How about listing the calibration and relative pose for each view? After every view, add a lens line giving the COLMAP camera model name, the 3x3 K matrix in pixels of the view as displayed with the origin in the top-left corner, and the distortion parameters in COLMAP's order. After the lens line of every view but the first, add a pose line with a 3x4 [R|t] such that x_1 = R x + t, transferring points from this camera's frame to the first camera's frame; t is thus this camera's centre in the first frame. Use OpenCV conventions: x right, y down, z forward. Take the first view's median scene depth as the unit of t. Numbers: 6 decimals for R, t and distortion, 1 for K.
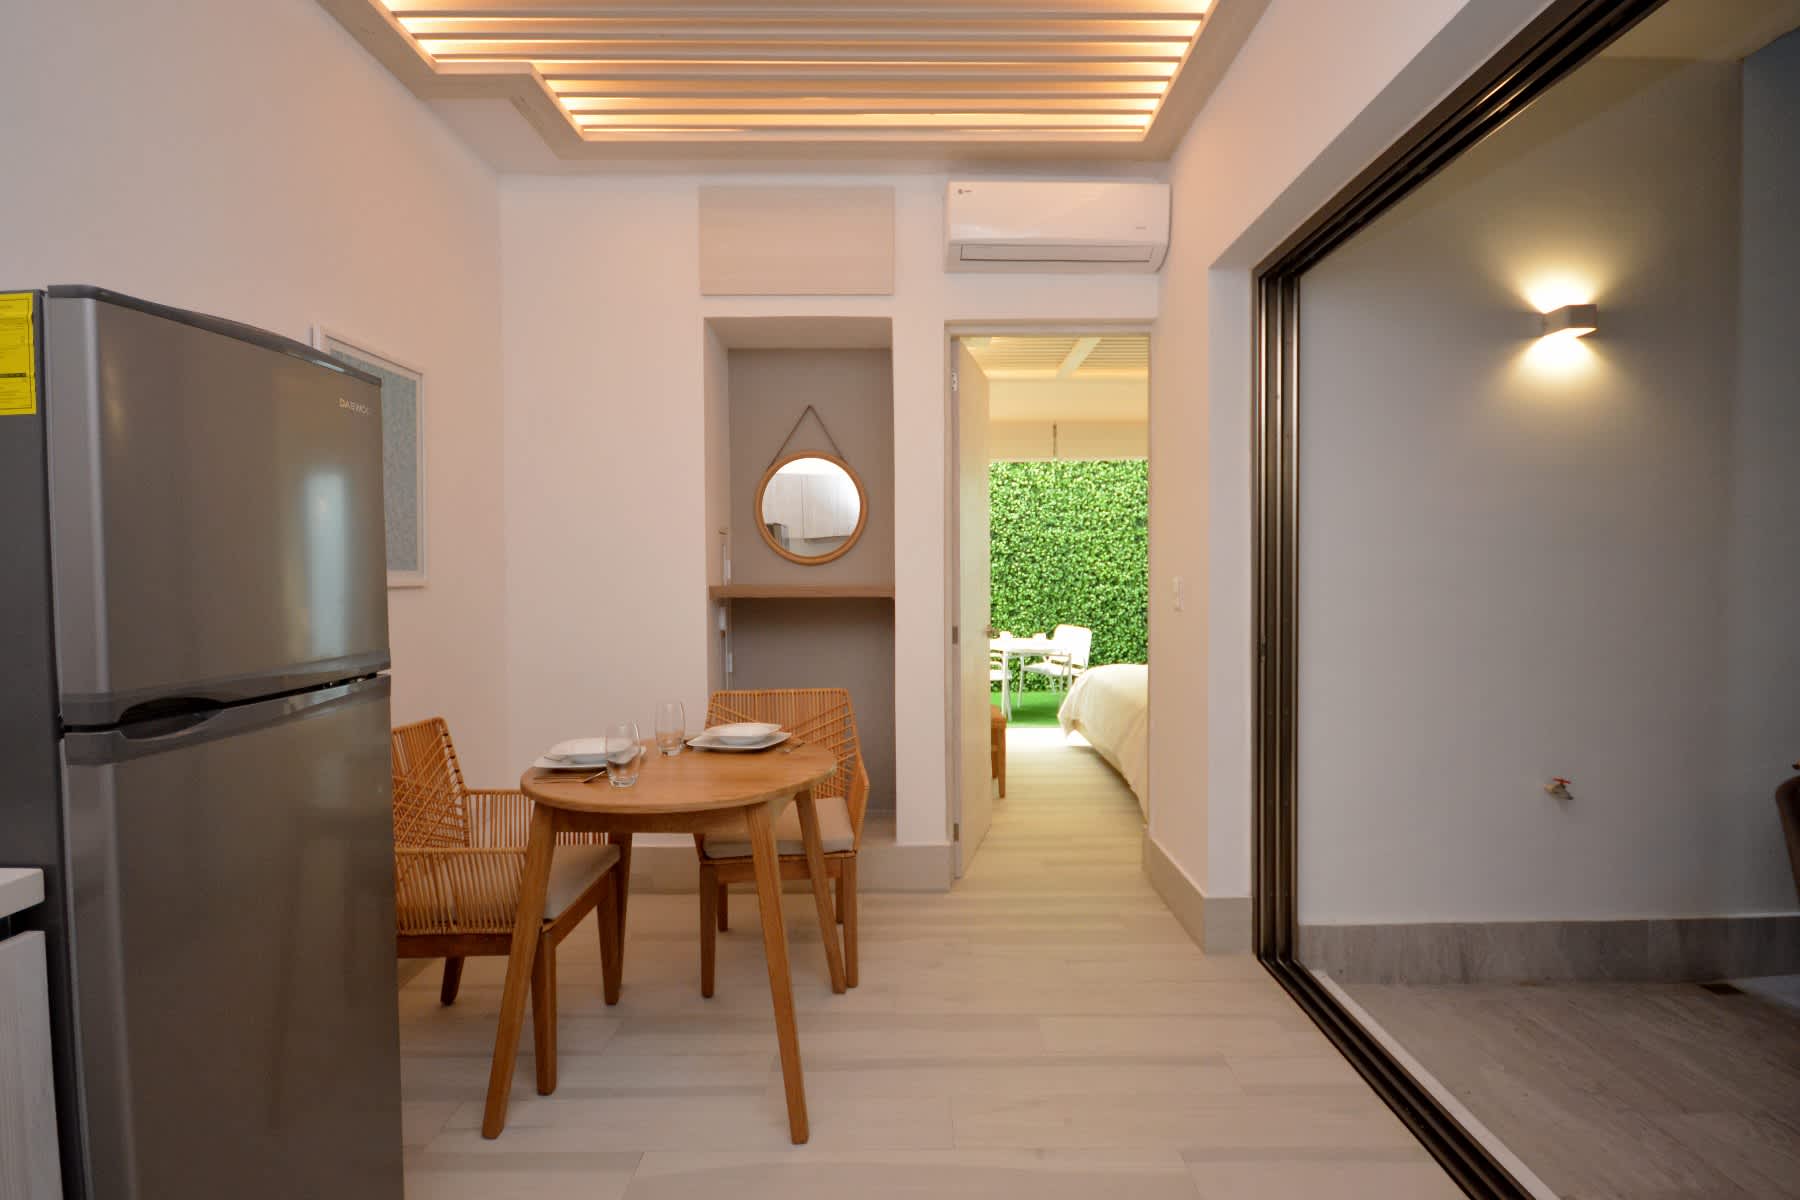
lens RADIAL K [[858.7, 0, 932.7], [0, 858.7, 587.7], [0, 0, 1]] dist [-0.002196, -0.001131]
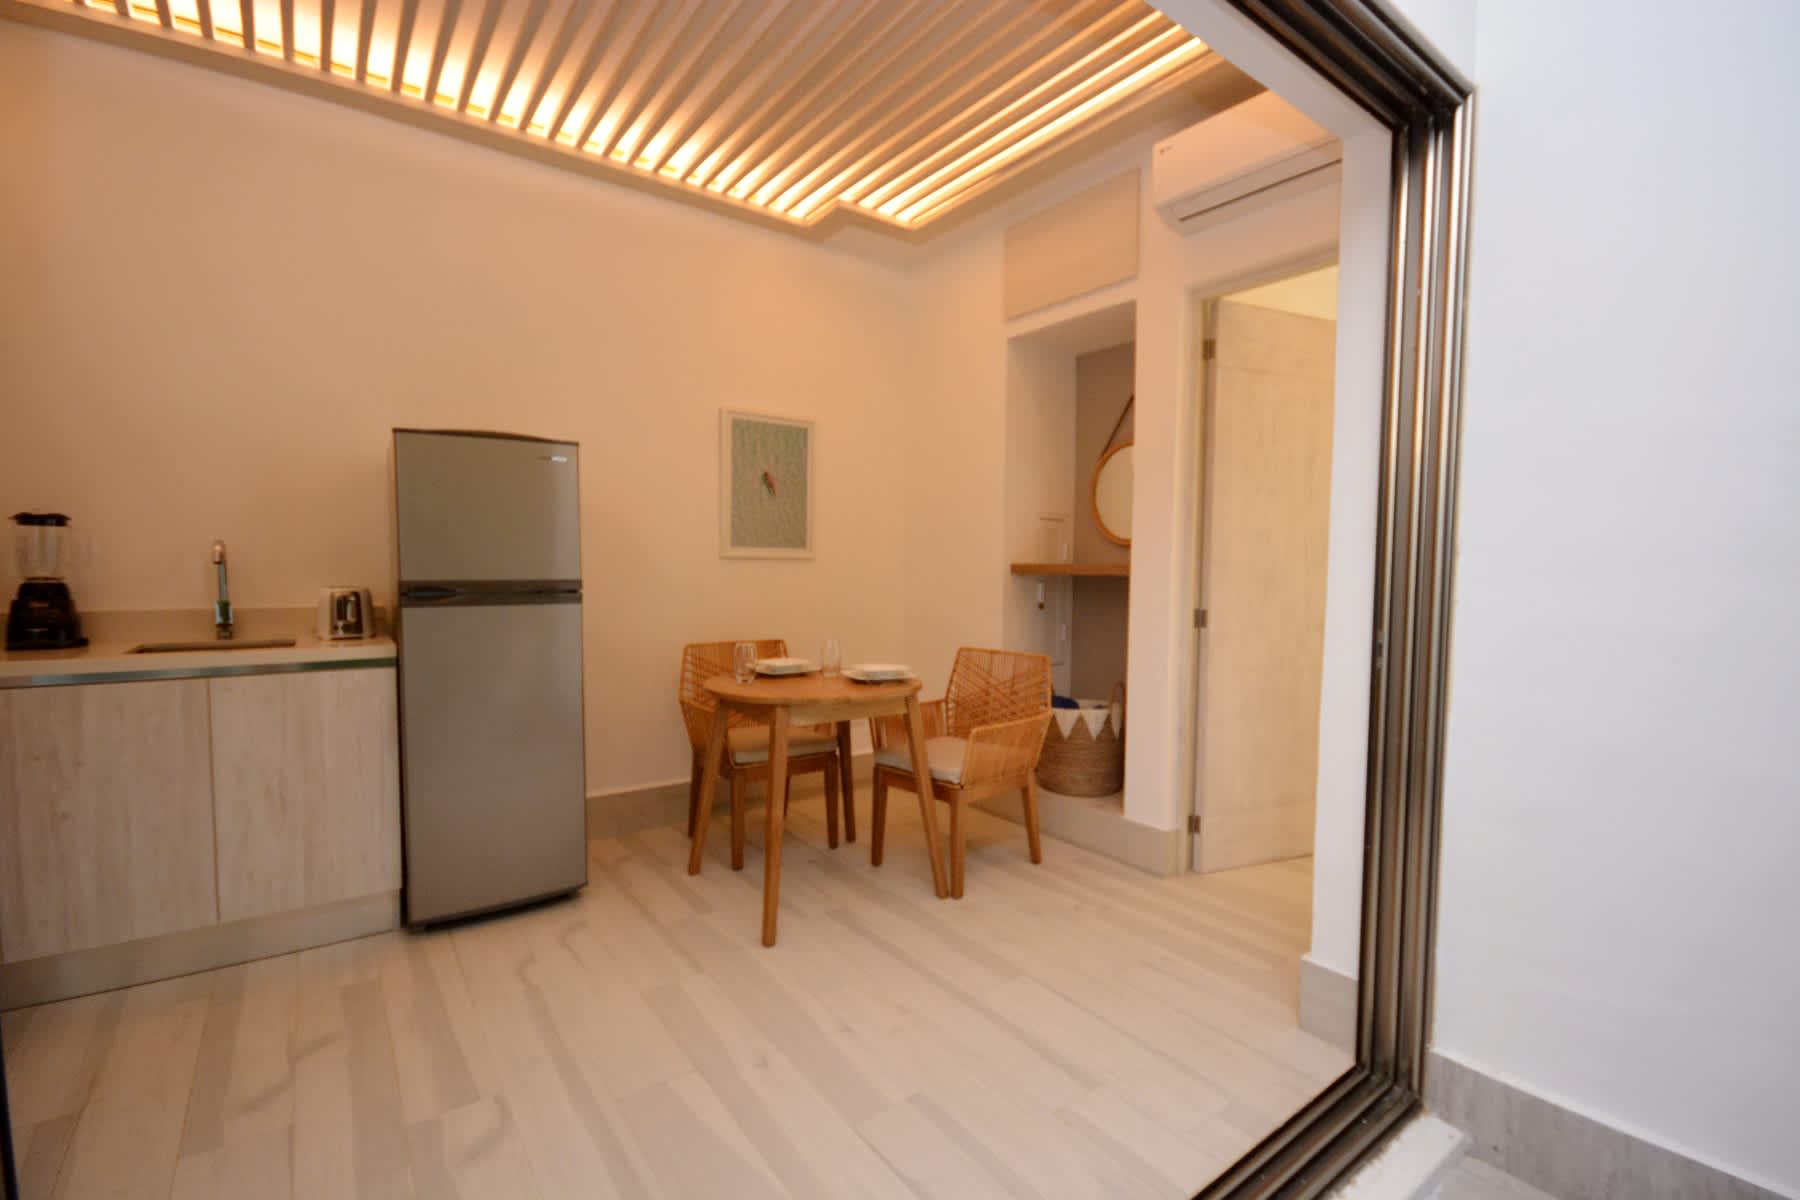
lens RADIAL K [[803.2, 0, 927.6], [0, 803.2, 608.6], [0, 0, 1]] dist [-0.002741, -0.001309]
pose [[0.597424, 0.054033, -0.800103, 0.578456], [-0.028763, 0.998529, 0.045957, 0.012254], [0.801410, -0.004442, 0.598099, 0.236195]]
